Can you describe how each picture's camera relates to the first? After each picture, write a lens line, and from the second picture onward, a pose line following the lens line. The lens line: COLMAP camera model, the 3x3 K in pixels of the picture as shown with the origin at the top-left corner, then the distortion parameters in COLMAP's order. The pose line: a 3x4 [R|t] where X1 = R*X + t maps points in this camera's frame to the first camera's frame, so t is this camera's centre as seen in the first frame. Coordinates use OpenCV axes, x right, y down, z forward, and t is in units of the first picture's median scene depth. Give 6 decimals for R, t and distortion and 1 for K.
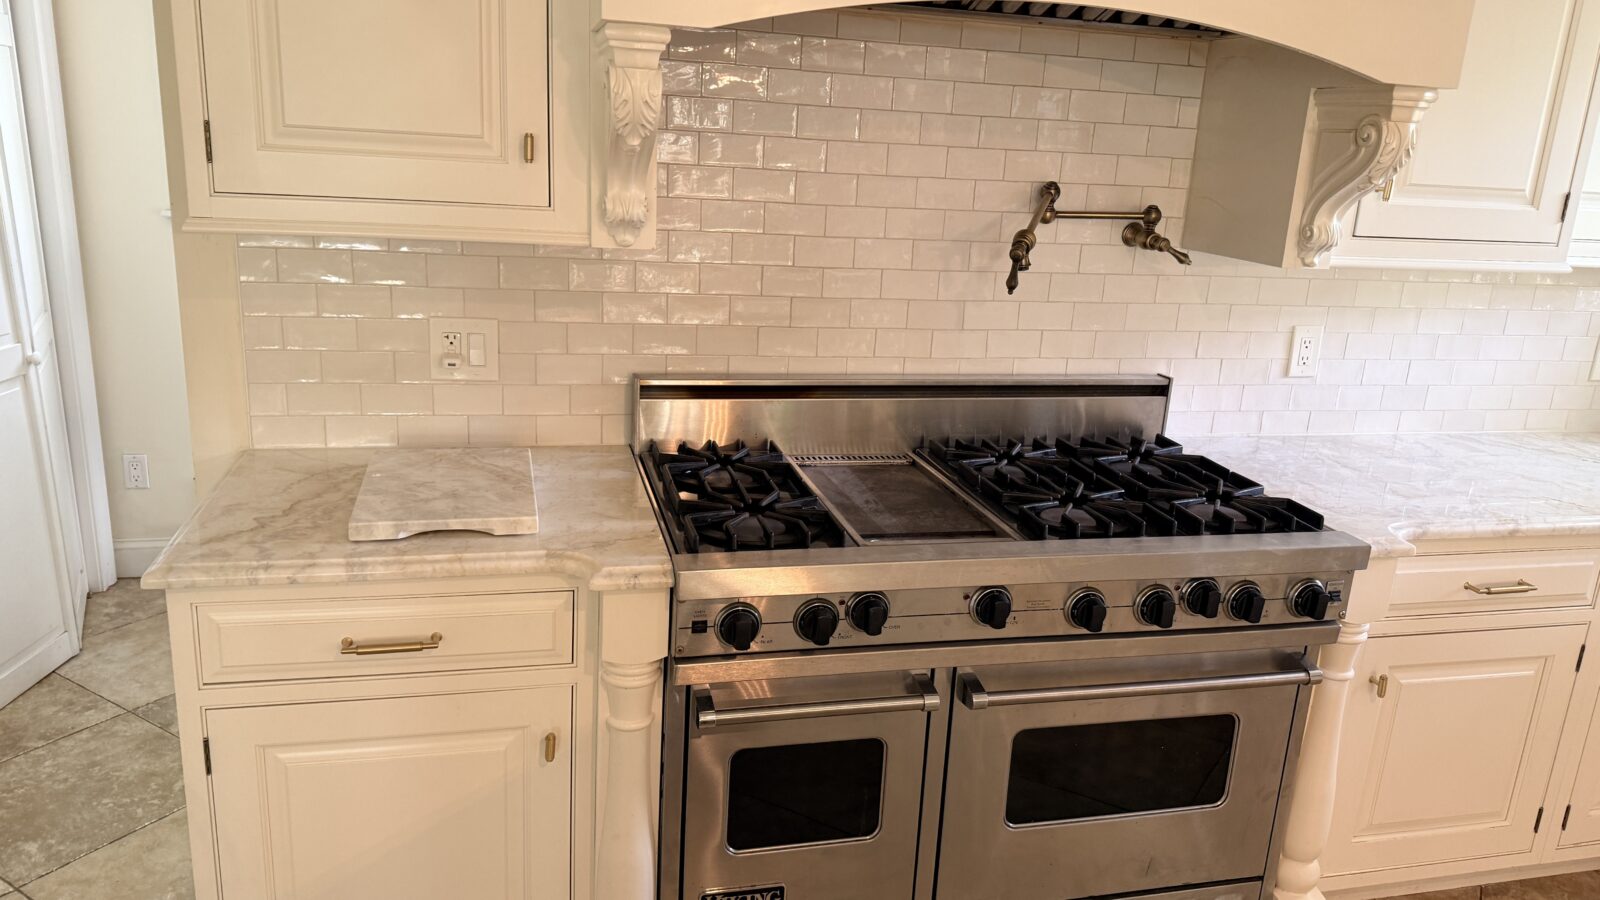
lens RADIAL K [[1131.3, 0, 803.1], [0, 1131.3, 463.2], [0, 0, 1]] dist [0.052267, -0.053604]
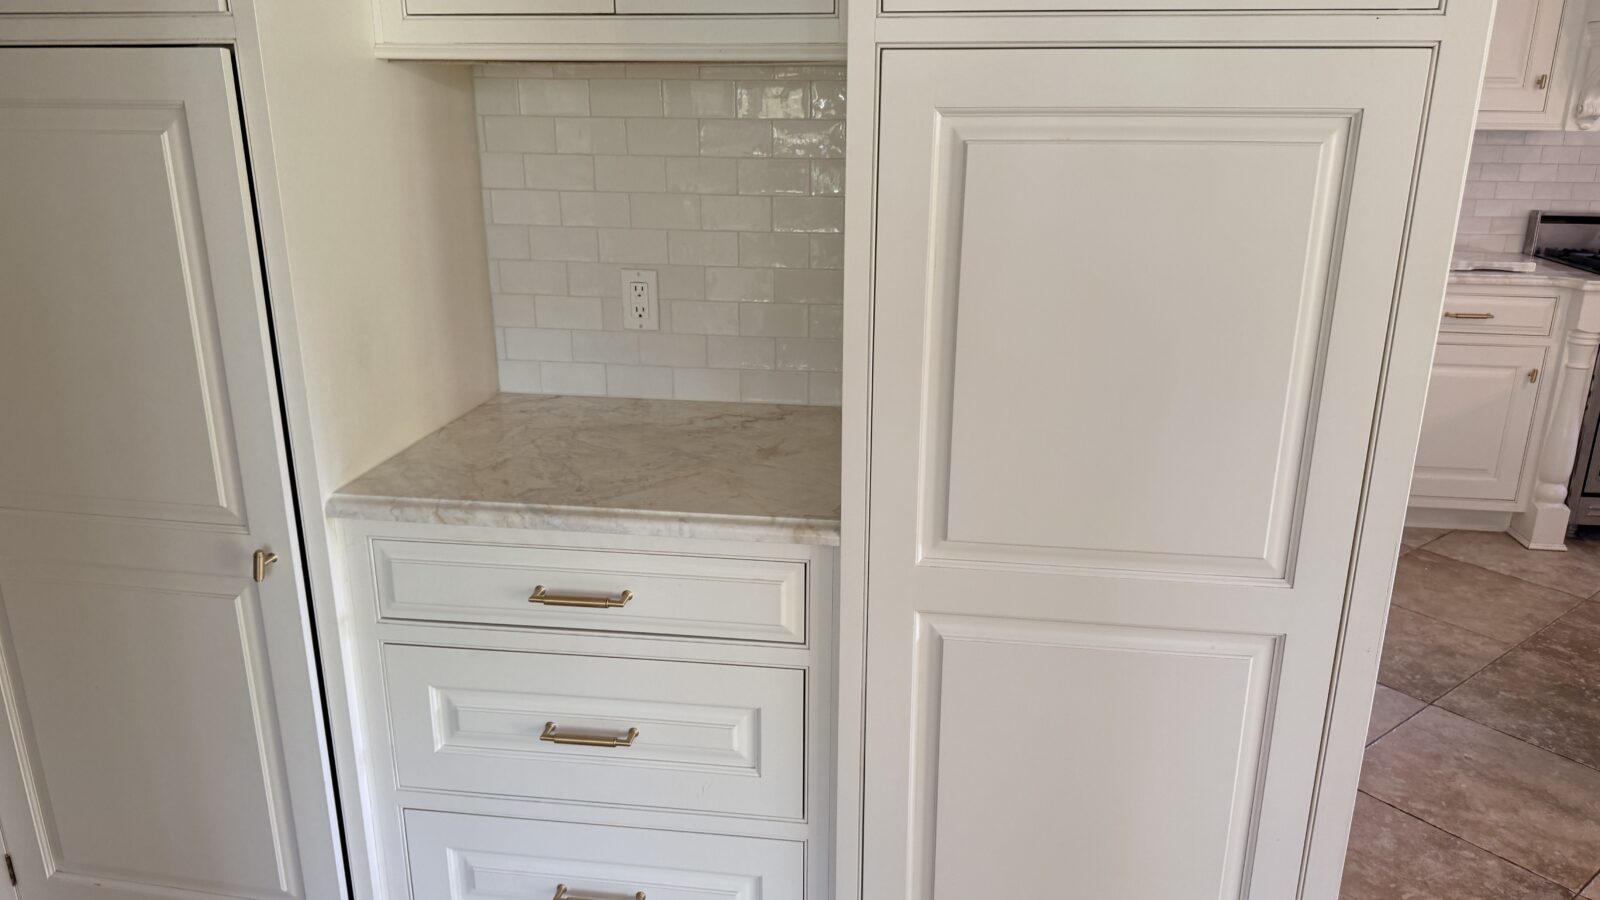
lens RADIAL K [[1131.3, 0, 795.9], [0, 1131.3, 457.6], [0, 0, 1]] dist [0.052267, -0.053604]
pose [[0.931353, 0.060589, -0.359040, -0.687029], [-0.055731, 0.998160, 0.023876, 0.407126], [0.359826, -0.002228, 0.933017, -1.354687]]
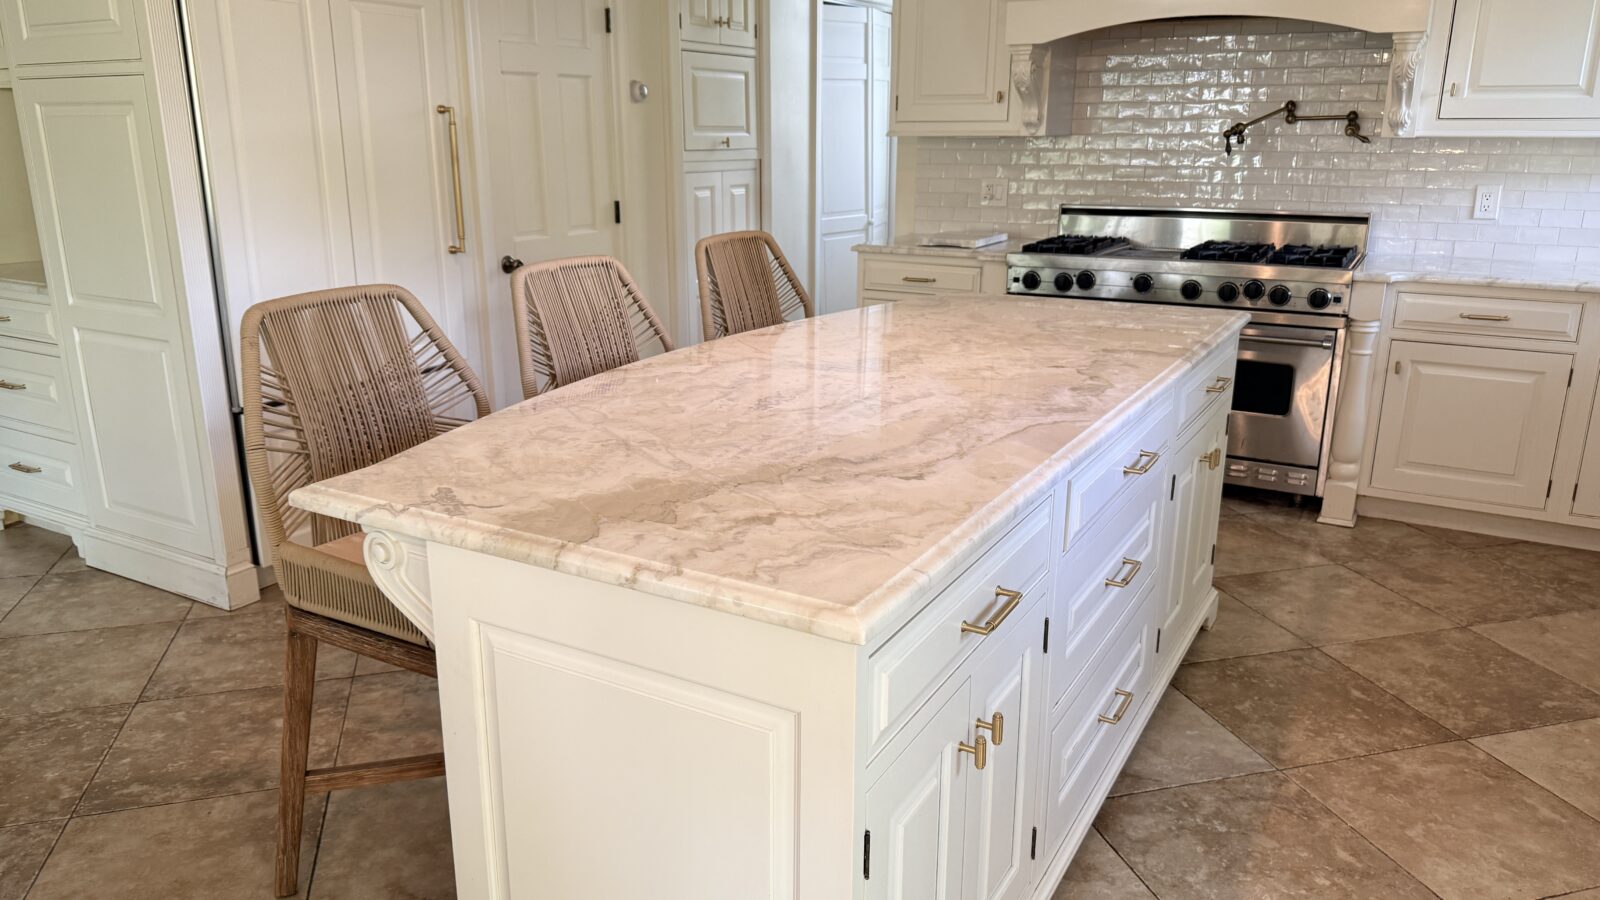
lens RADIAL K [[1131.3, 0, 812.8], [0, 1131.3, 466.6], [0, 0, 1]] dist [0.052267, -0.053604]
pose [[0.738268, 0.142034, -0.659383, 1.225376], [-0.152400, 0.987423, 0.042063, 0.487744], [0.657065, 0.069436, 0.750629, -1.109234]]
